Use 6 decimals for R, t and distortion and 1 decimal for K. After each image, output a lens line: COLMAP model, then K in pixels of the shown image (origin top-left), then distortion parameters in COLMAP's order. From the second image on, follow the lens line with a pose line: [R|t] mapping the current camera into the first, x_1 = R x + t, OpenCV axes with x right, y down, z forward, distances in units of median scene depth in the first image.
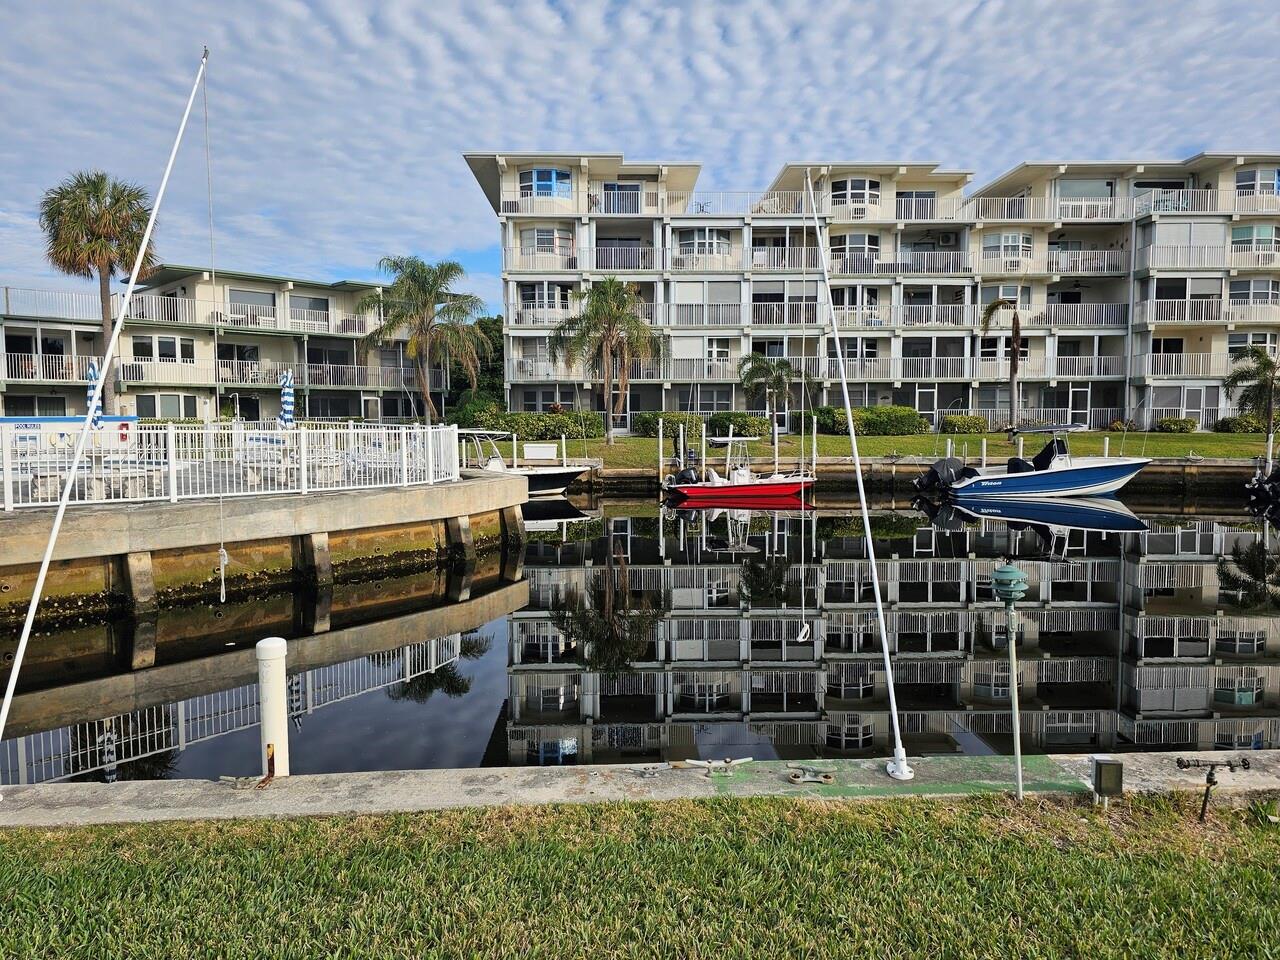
lens RADIAL K [[845.3, 0, 652.4], [0, 845.3, 470.8], [0, 0, 1]] dist [0.071128, -0.078110]
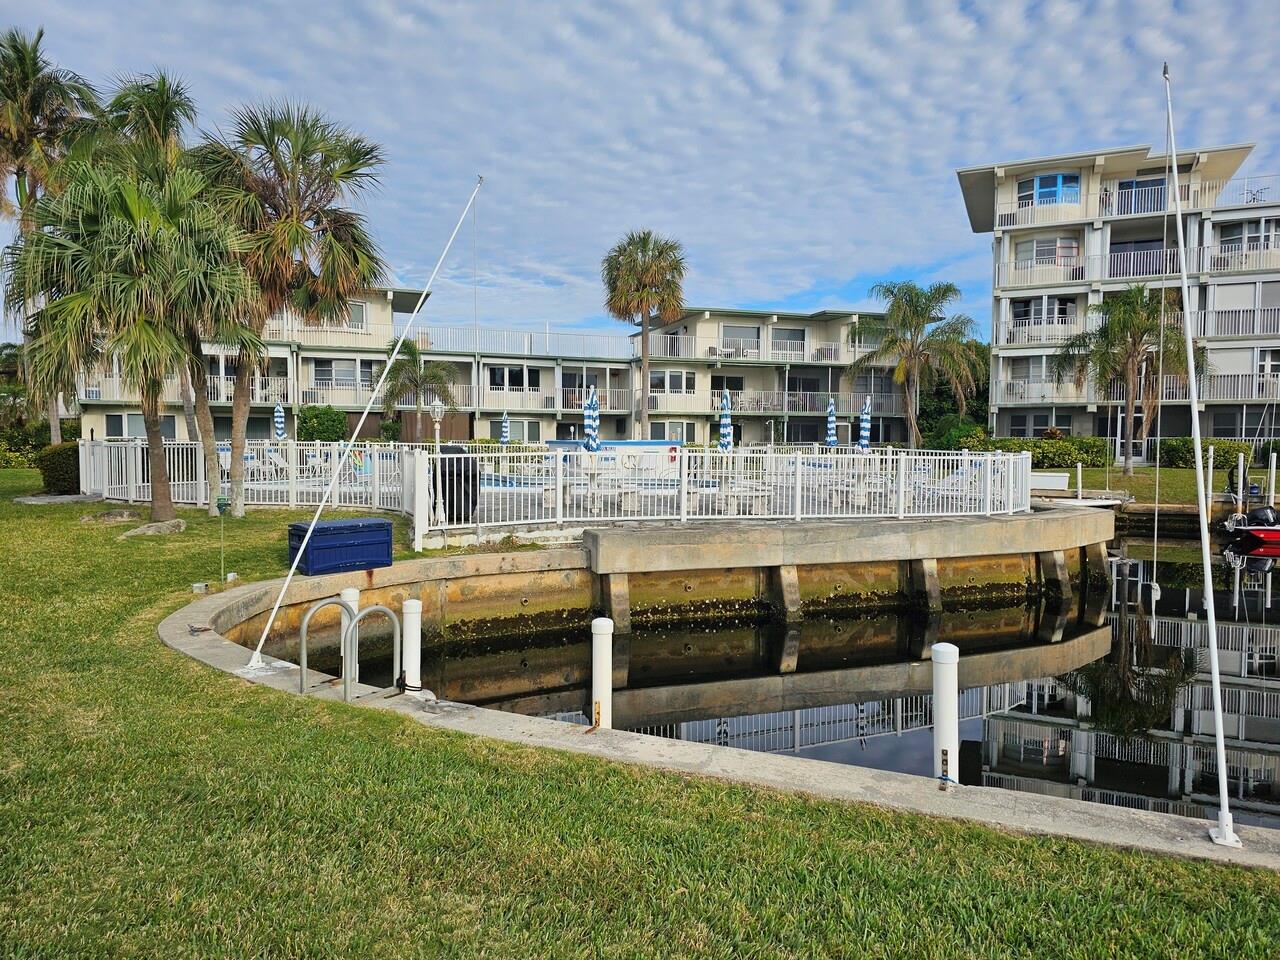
lens RADIAL K [[847.3, 0, 640.0], [0, 847.3, 480.0], [0, 0, 1]] dist [0.066580, -0.070803]
pose [[0.894839, 0.028152, -0.445501, -0.098424], [-0.036650, 0.999273, -0.010469, 0.001459], [0.444883, 0.025695, 0.895220, -0.018925]]
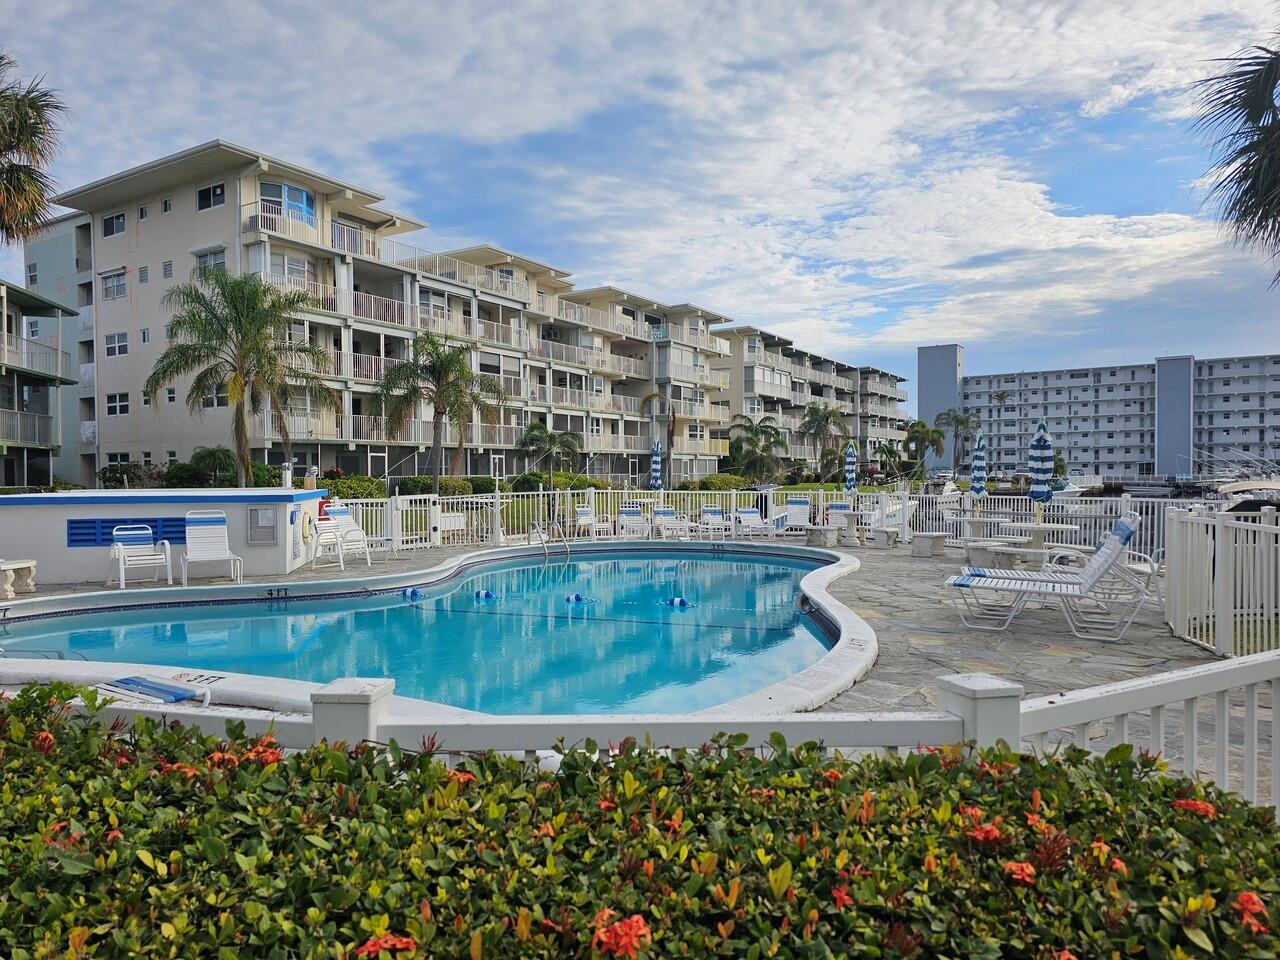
lens RADIAL K [[855.6, 0, 636.8], [0, 855.6, 474.5], [0, 0, 1]] dist [0.083781, -0.078713]
pose [[0.547757, -0.000002, 0.836638, -0.654256], [0.055810, 0.997773, -0.036537, -0.023654], [-0.834774, 0.066706, 0.546537, 0.273958]]
